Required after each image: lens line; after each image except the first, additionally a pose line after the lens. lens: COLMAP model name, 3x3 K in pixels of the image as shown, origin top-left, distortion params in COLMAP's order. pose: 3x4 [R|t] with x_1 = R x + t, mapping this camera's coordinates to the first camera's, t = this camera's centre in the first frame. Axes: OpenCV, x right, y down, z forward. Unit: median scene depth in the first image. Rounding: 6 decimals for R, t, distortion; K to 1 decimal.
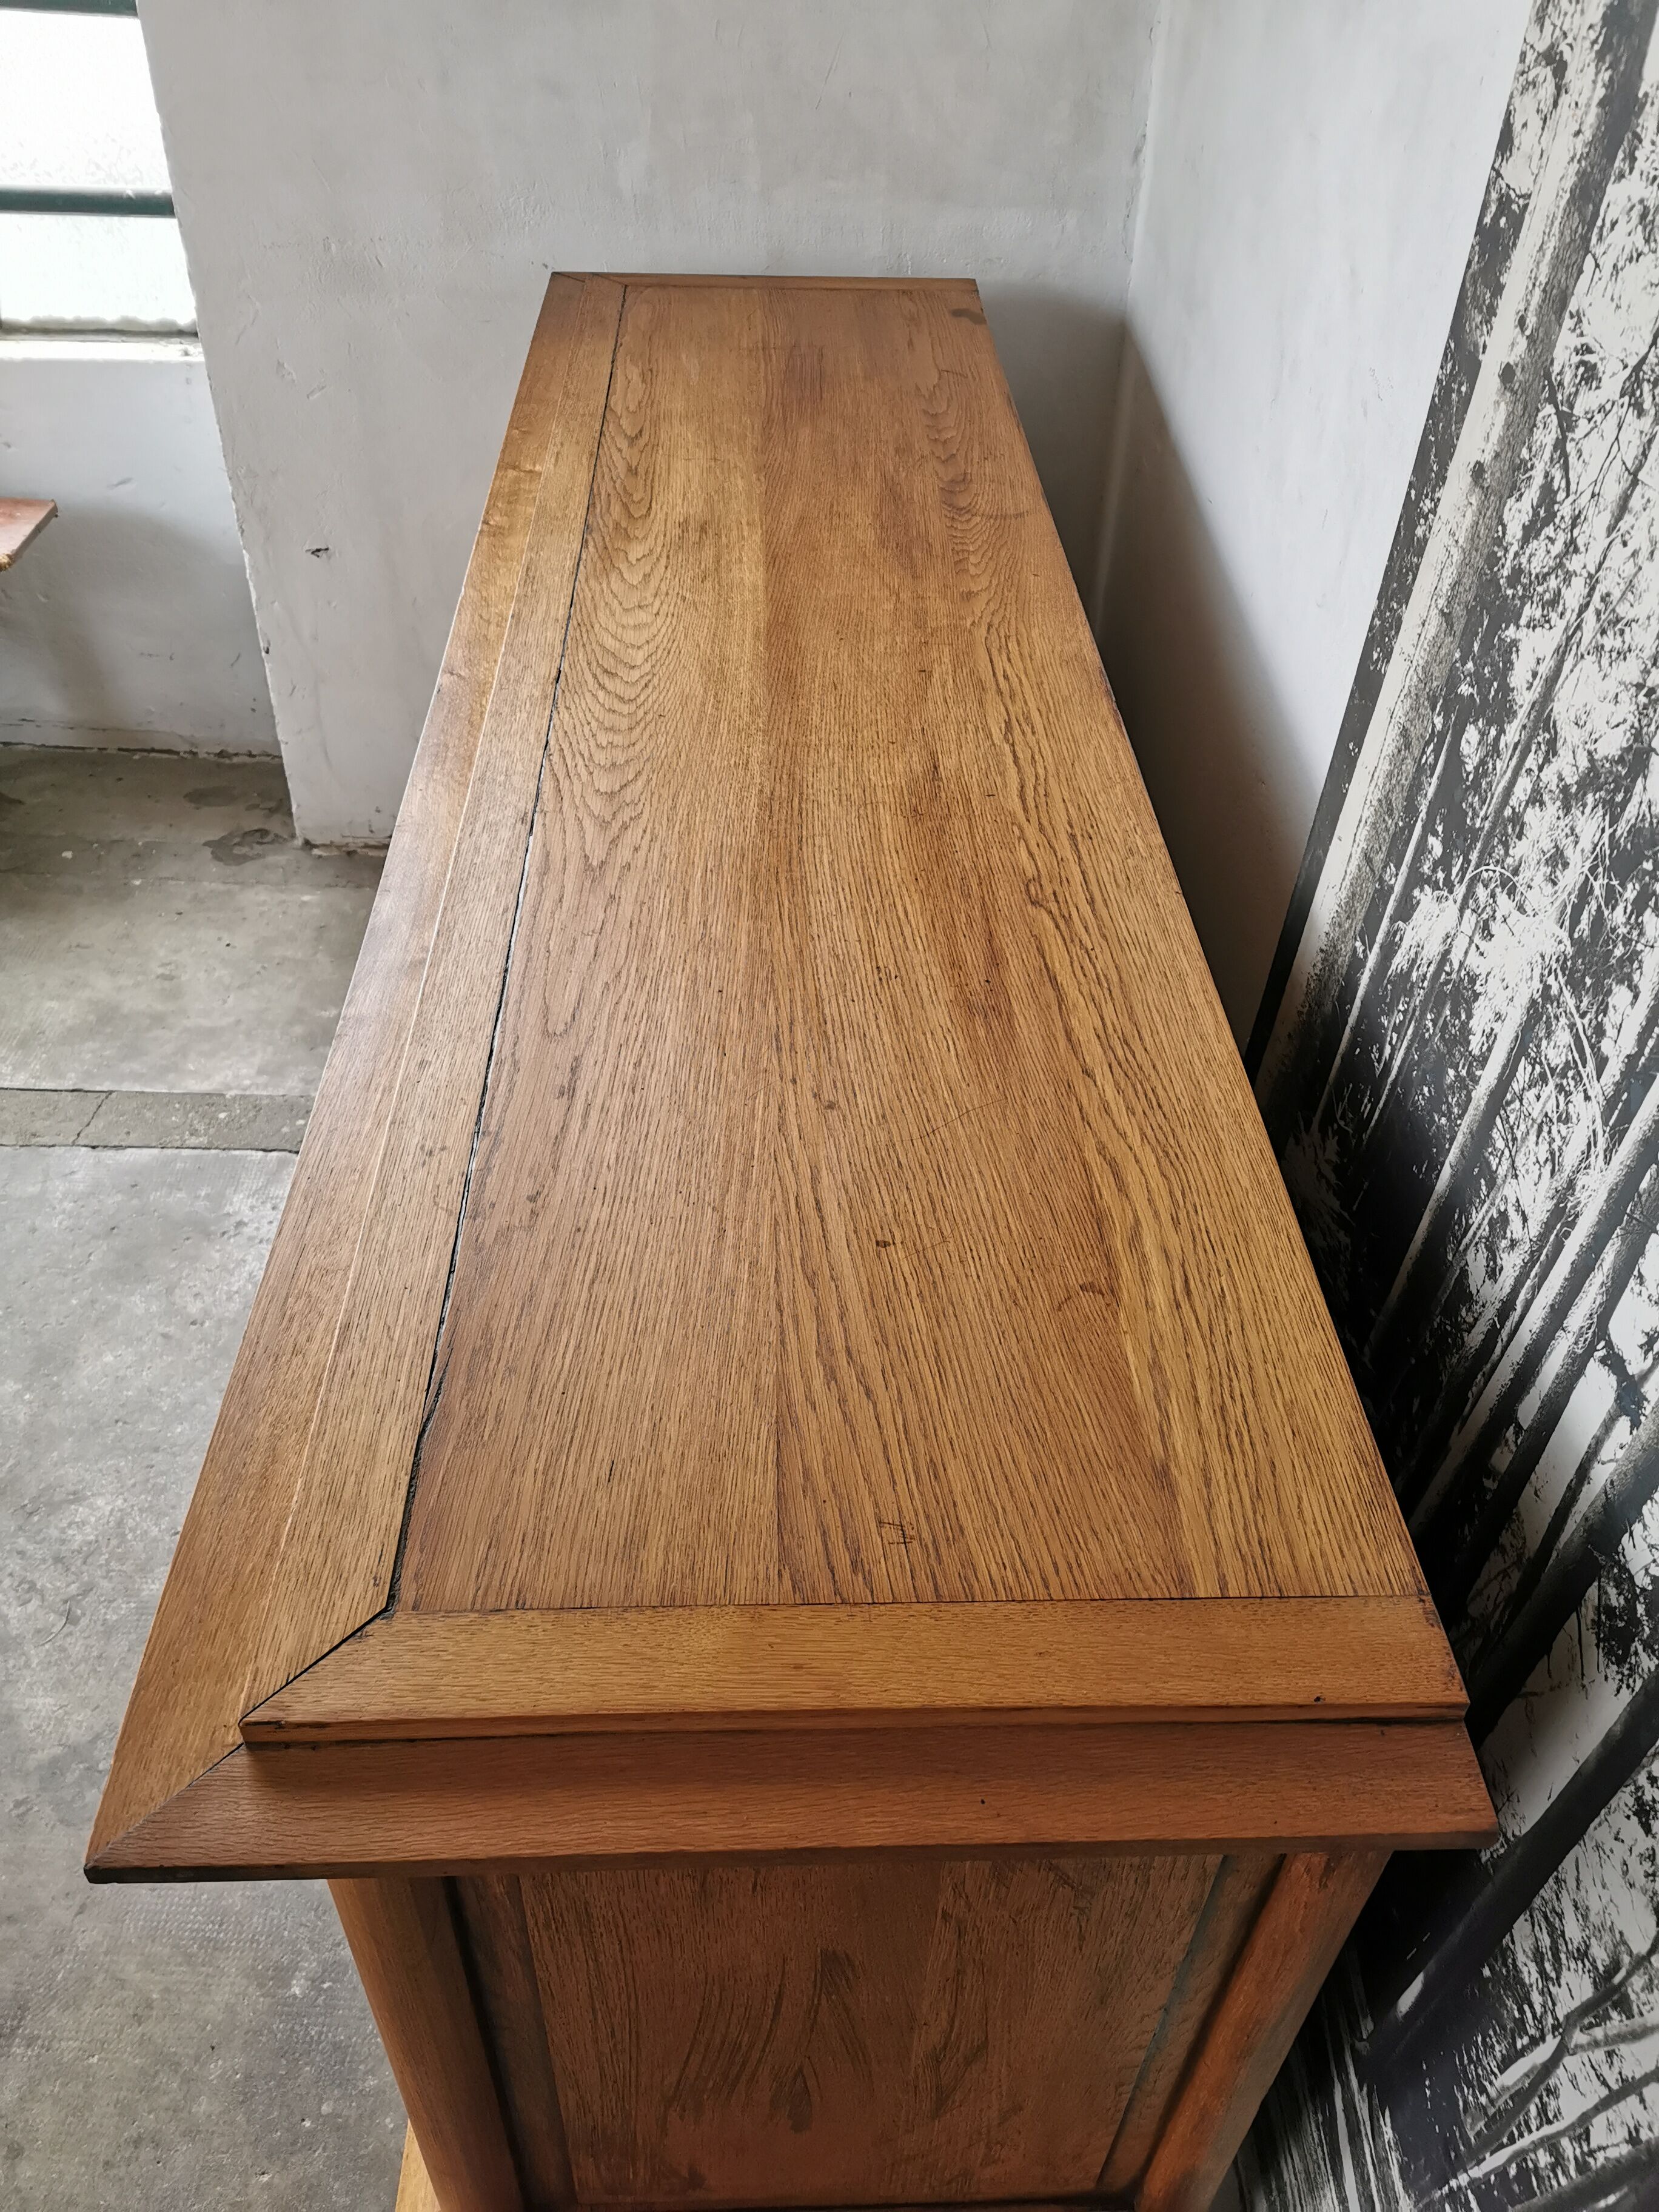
lens RADIAL K [[1728.0, 0, 828.7], [0, 1728.0, 1100.9], [0, 0, 1]] dist [0.005795, -0.007561]
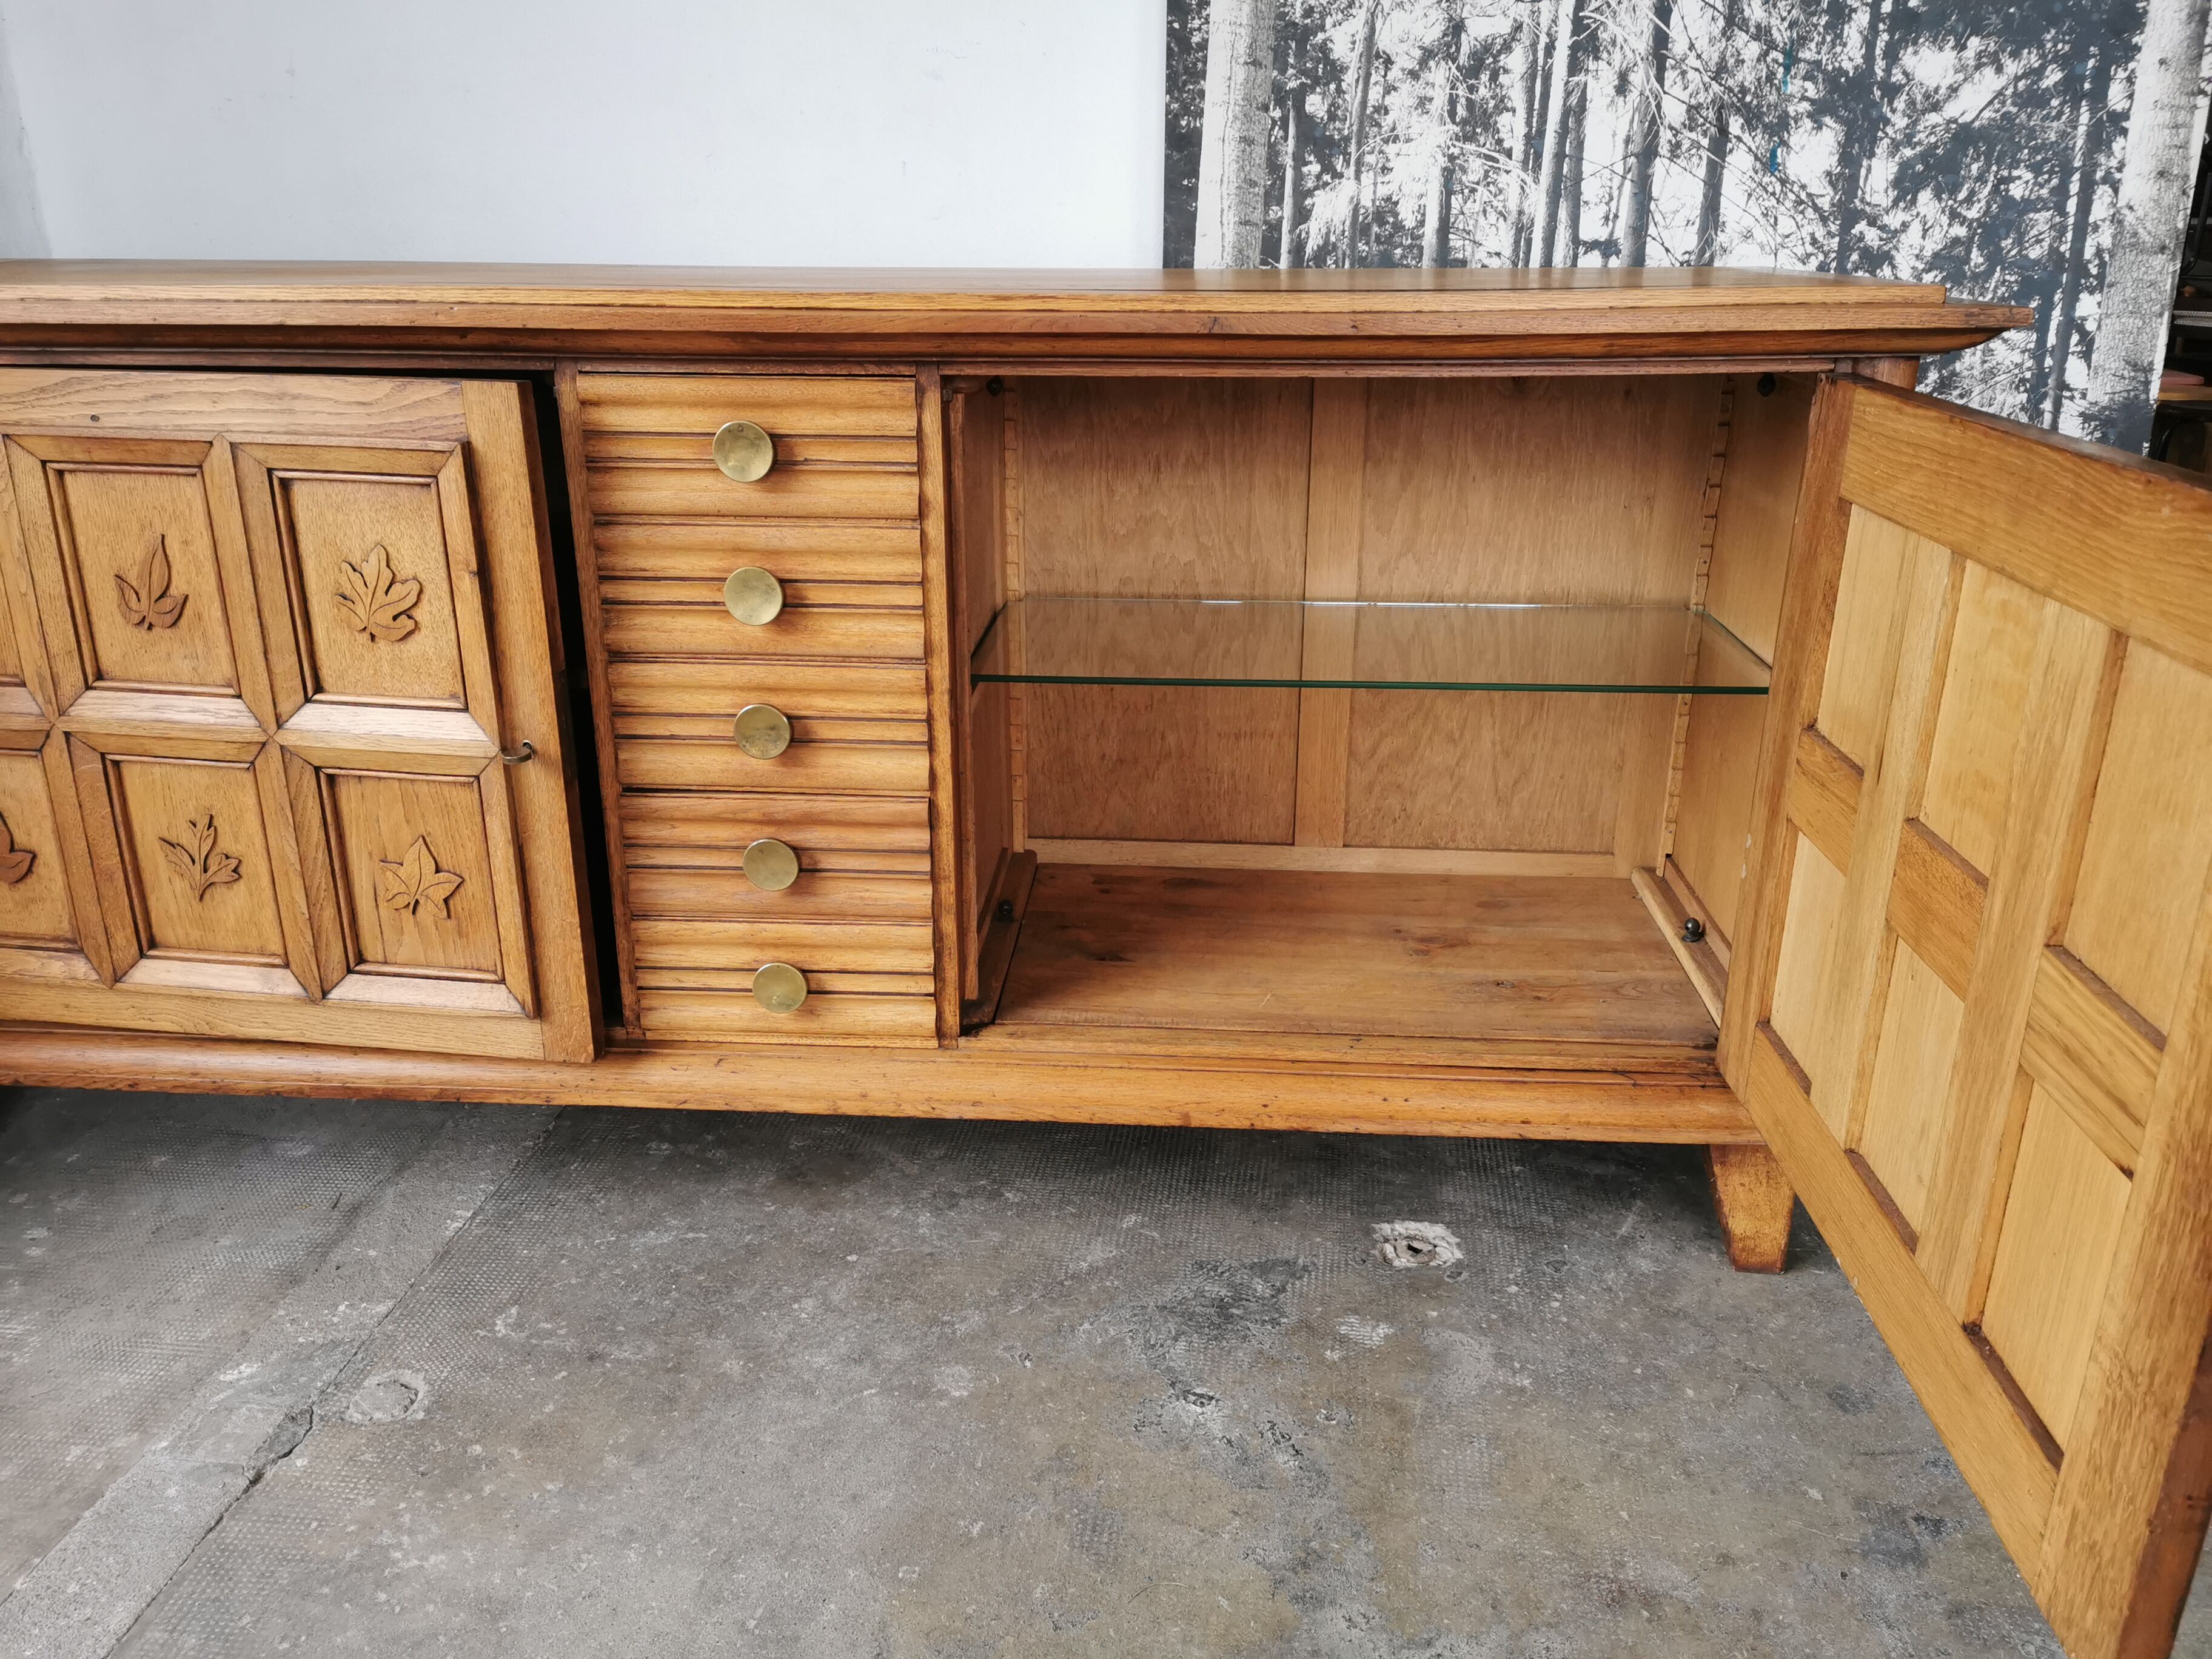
lens RADIAL K [[1698.6, 0, 1108.0], [0, 1698.6, 823.0], [0, 0, 1]] dist [0.068469, -0.099444]
pose [[0.105662, -0.364684, 0.925117, -1.878040], [0.647636, 0.731201, 0.214272, -0.186045], [-0.754588, 0.576499, 0.313443, 1.086788]]
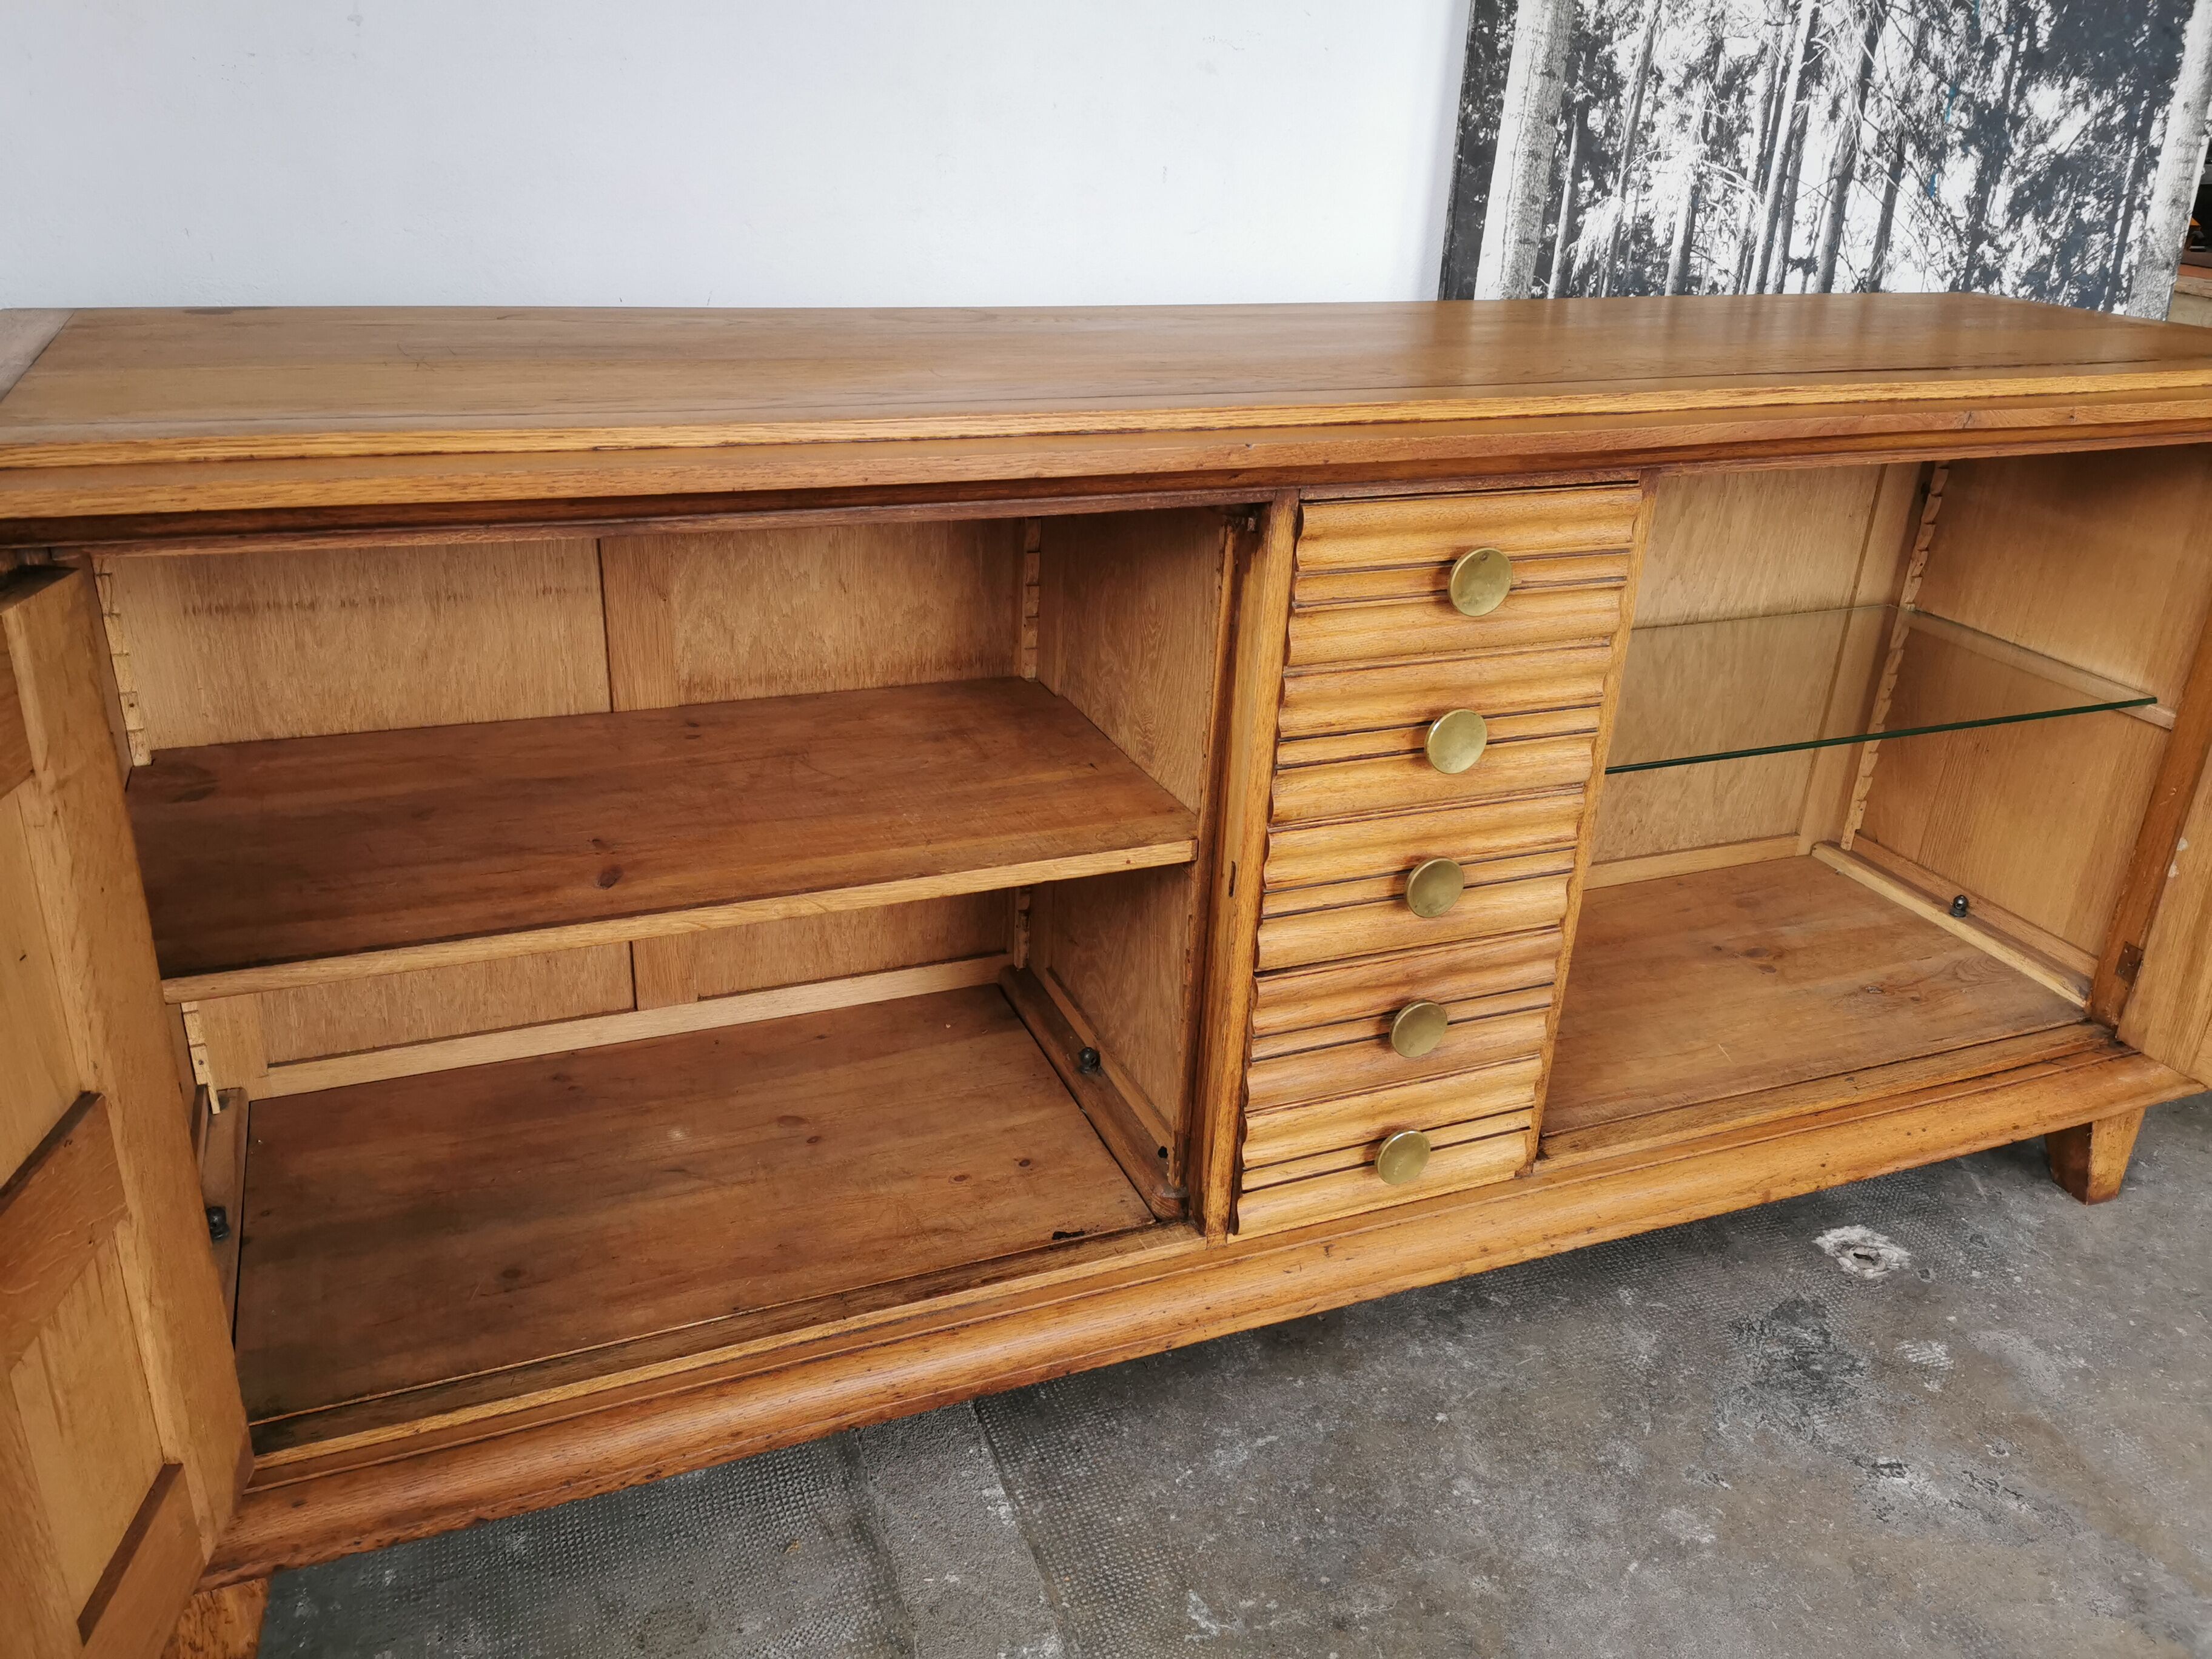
lens RADIAL K [[1728.0, 0, 1103.4], [0, 1728.0, 823.0], [0, 0, 1]] dist [0.005795, -0.007561]
pose [[-0.341015, -0.420079, 0.840977, -1.450294], [0.570038, 0.618955, 0.540325, -1.121028], [-0.747506, 0.663648, 0.028388, 1.960440]]
